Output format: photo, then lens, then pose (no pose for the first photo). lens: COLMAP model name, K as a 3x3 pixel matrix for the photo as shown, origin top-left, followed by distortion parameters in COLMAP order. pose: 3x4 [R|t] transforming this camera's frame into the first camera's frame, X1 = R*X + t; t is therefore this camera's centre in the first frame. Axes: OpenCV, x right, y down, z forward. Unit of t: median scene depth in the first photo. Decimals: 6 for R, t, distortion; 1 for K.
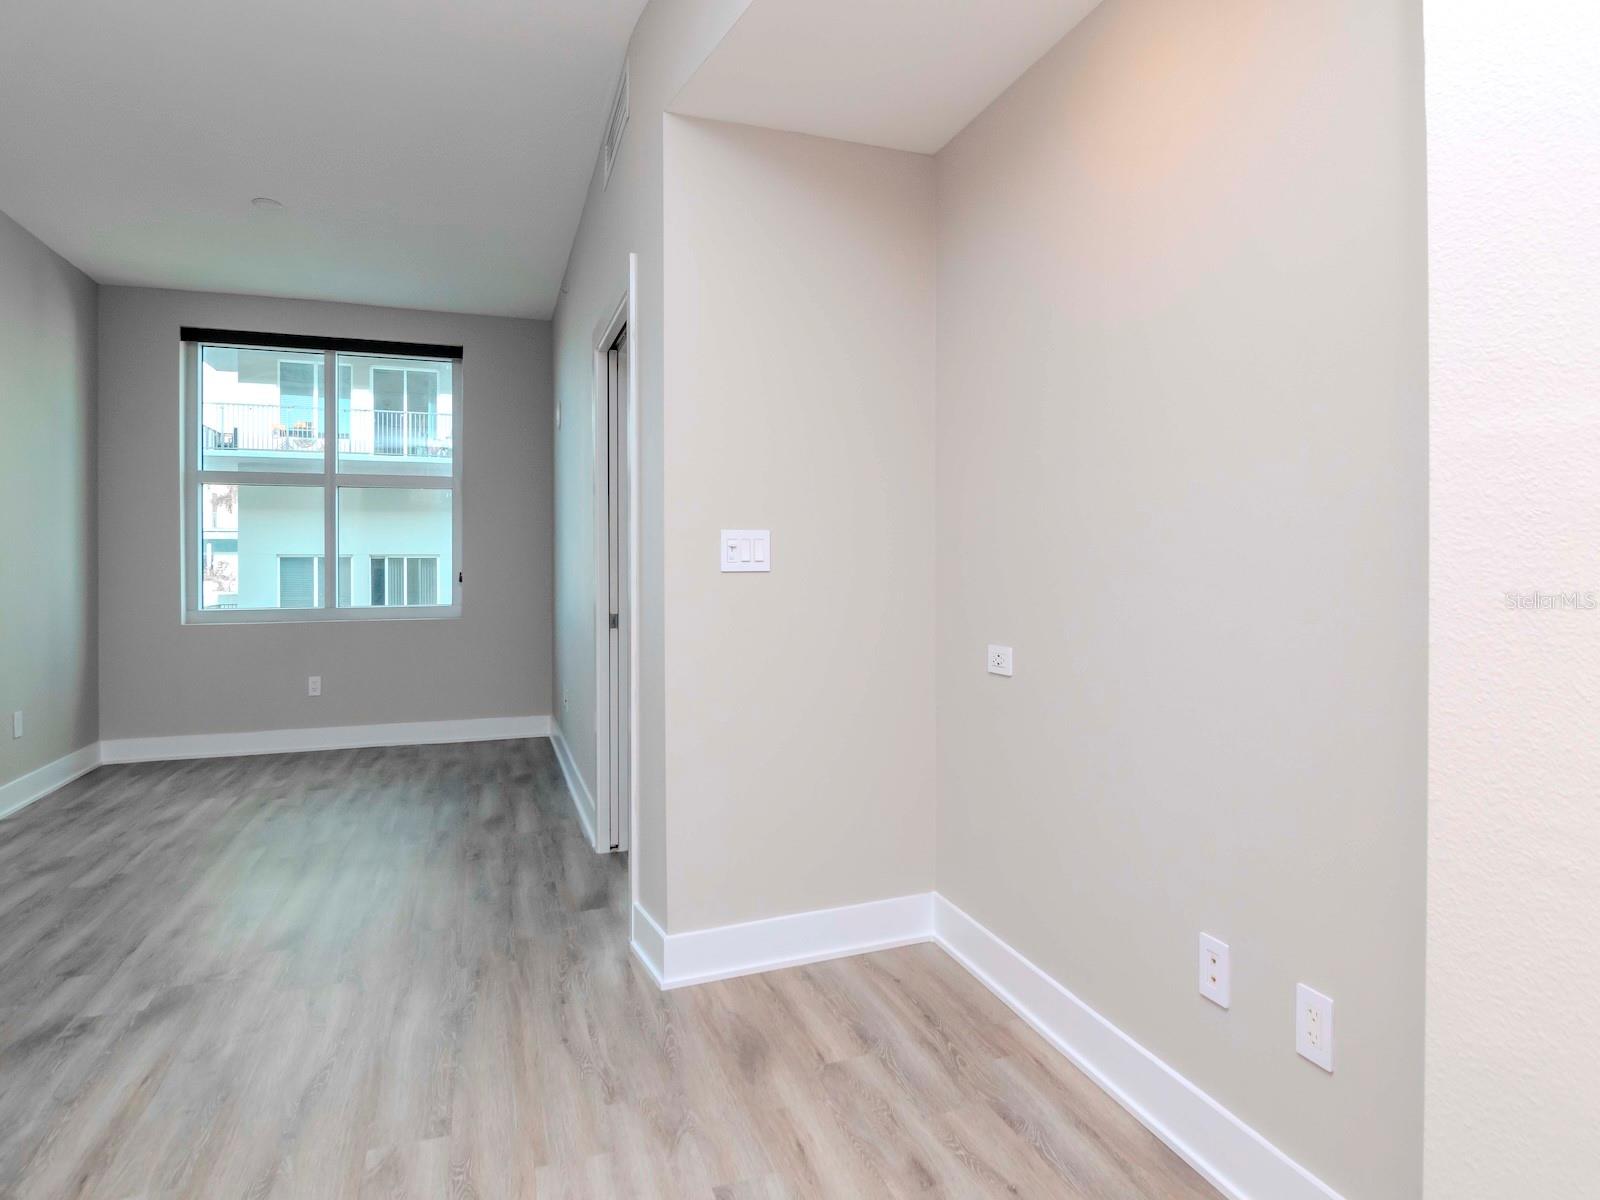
lens RADIAL K [[840.7, 0, 800.0], [0, 840.7, 600.0], [0, 0, 1]] dist [-0.028138, -0.000648]
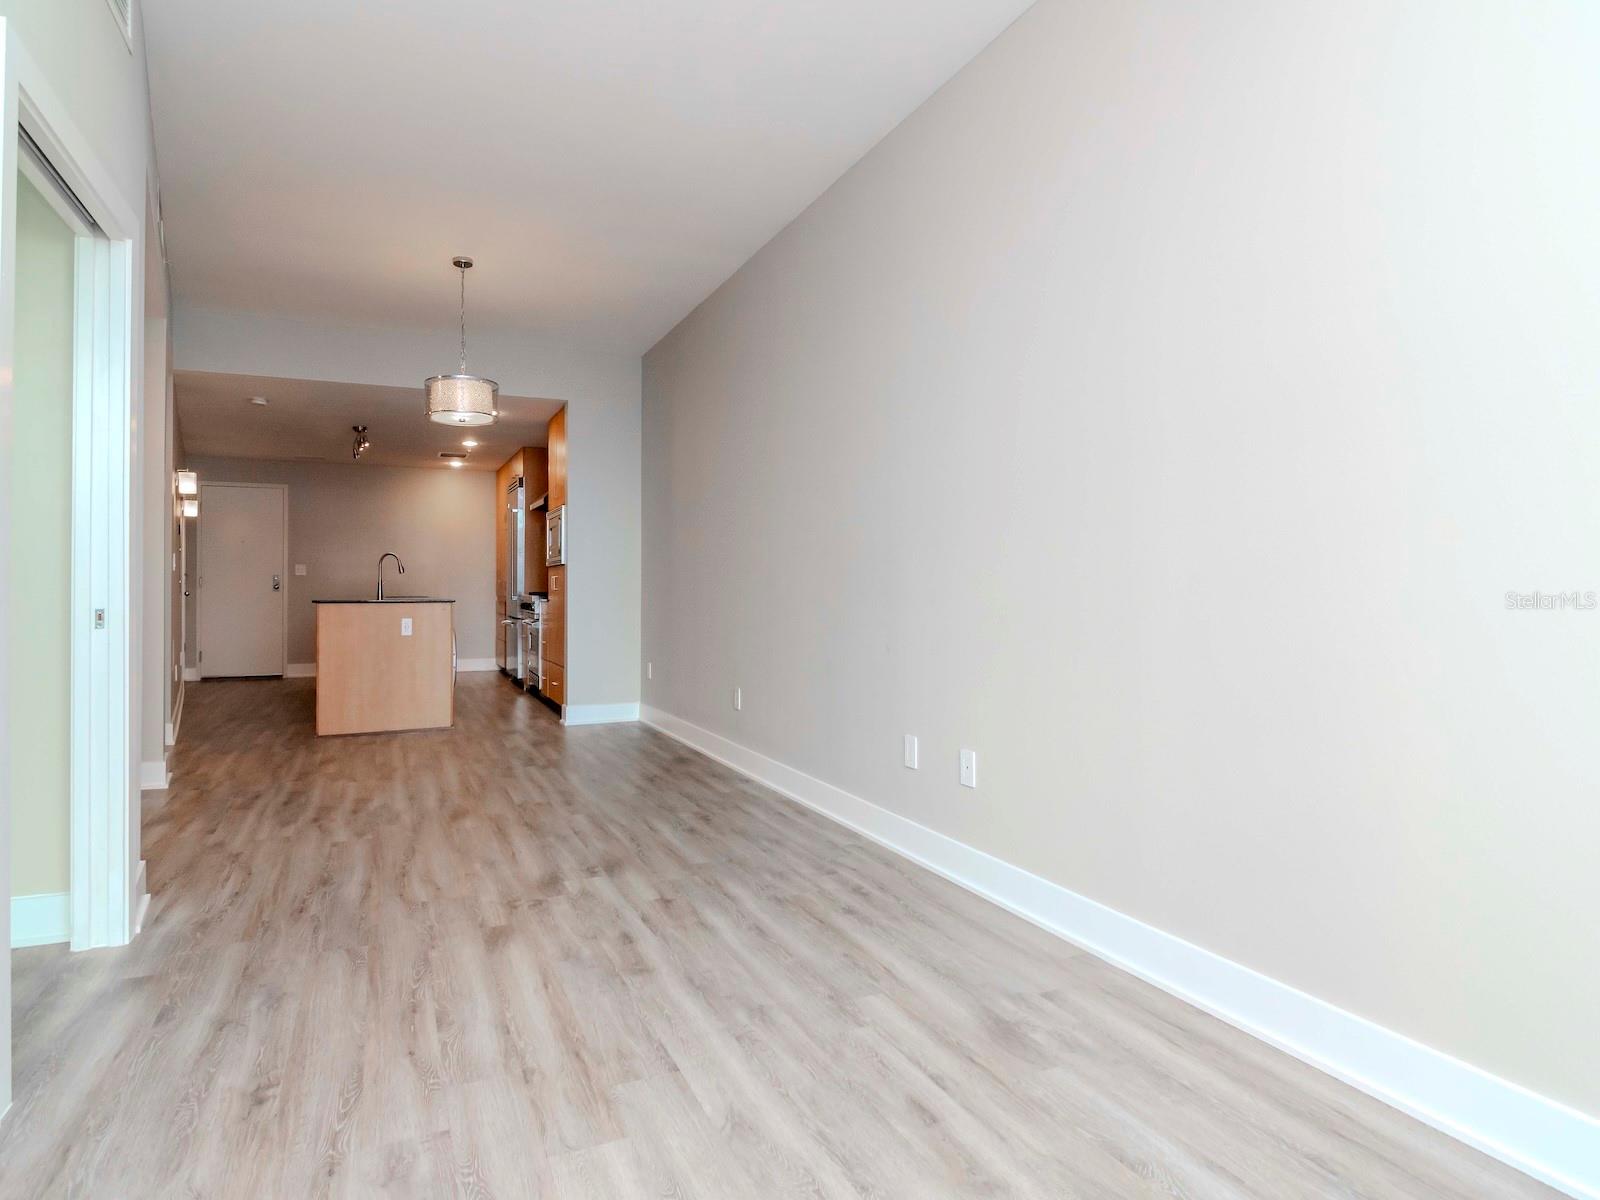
lens RADIAL K [[833.3, 0, 700.5], [0, 833.3, 578.2], [0, 0, 1]] dist [-0.000842, -0.001454]
pose [[-0.999985, 0.002734, -0.004707, -0.995970], [0.002588, 0.999519, 0.030914, -0.031176], [0.004789, 0.030901, -0.999511, 2.282636]]
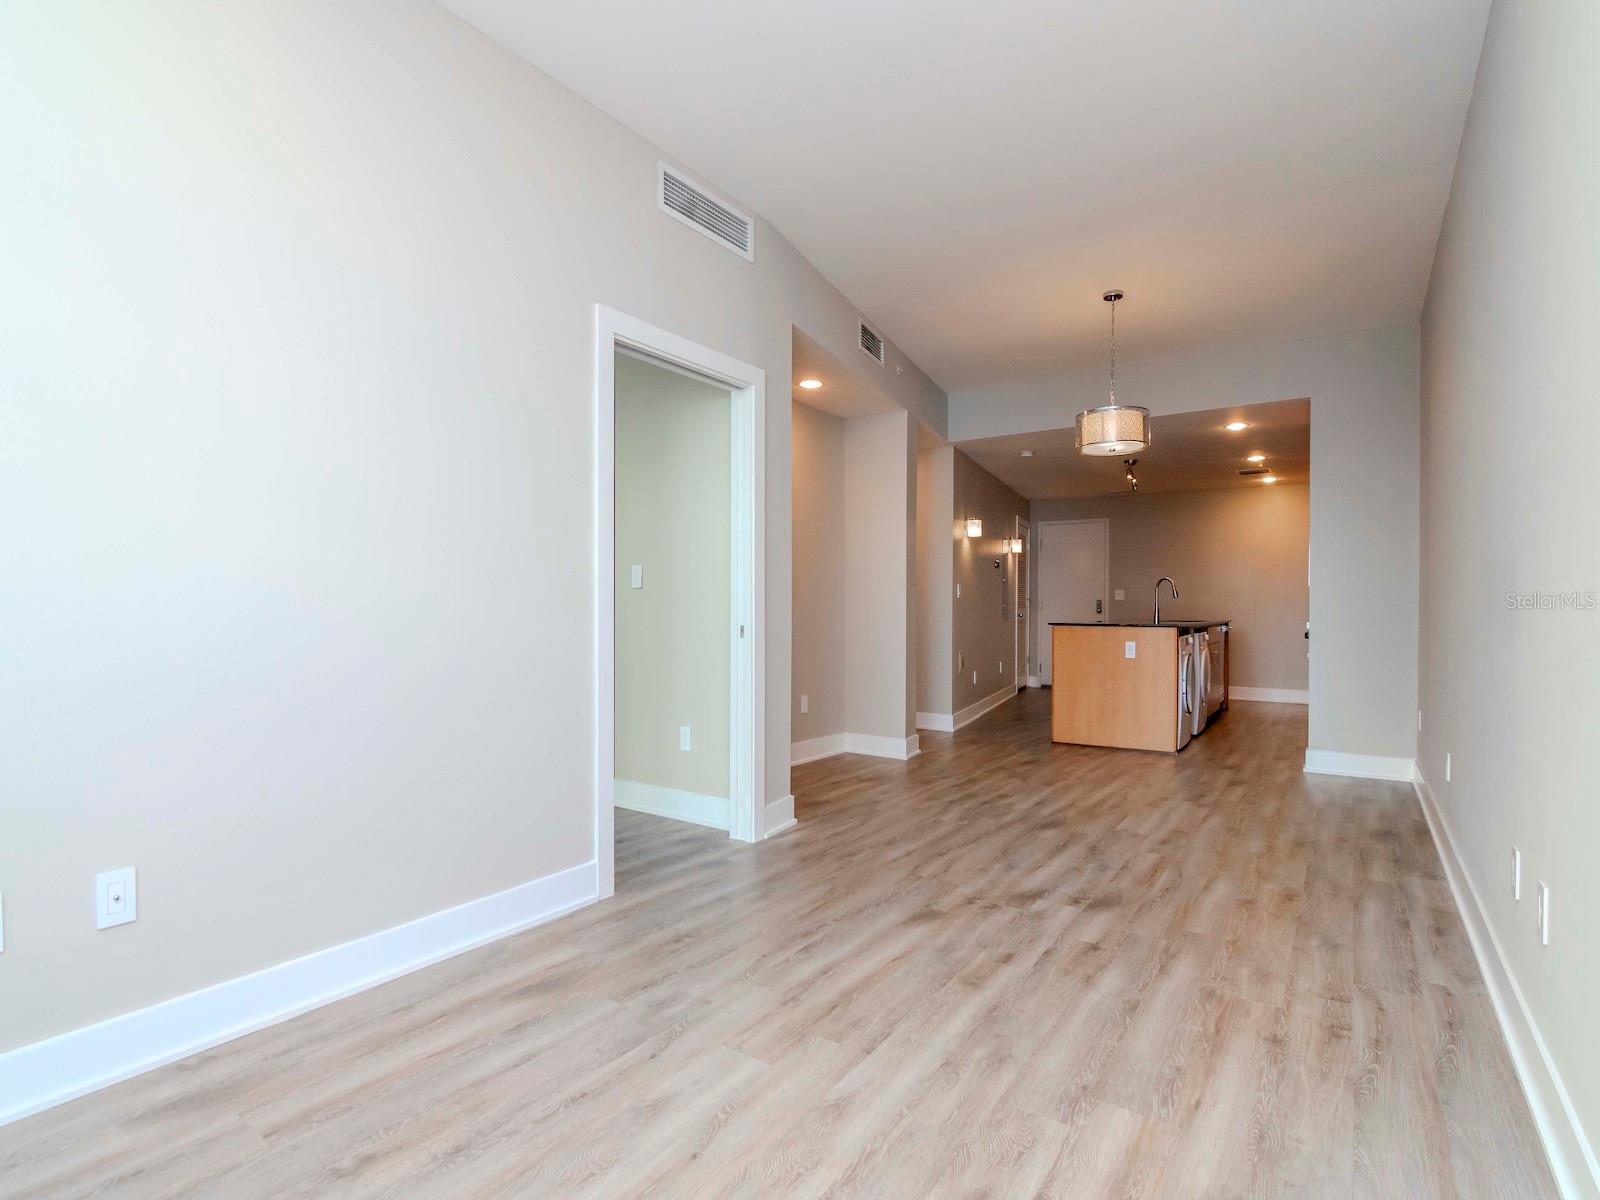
lens RADIAL K [[796.9, 0, 800.0], [0, 796.9, 600.0], [0, 0, 1]] dist [-0.003336, -0.002144]
pose [[-0.559448, 0.007799, 0.828828, -1.646393], [0.031813, 0.999421, 0.012069, -0.027774], [-0.828254, 0.033119, -0.559373, 2.011613]]
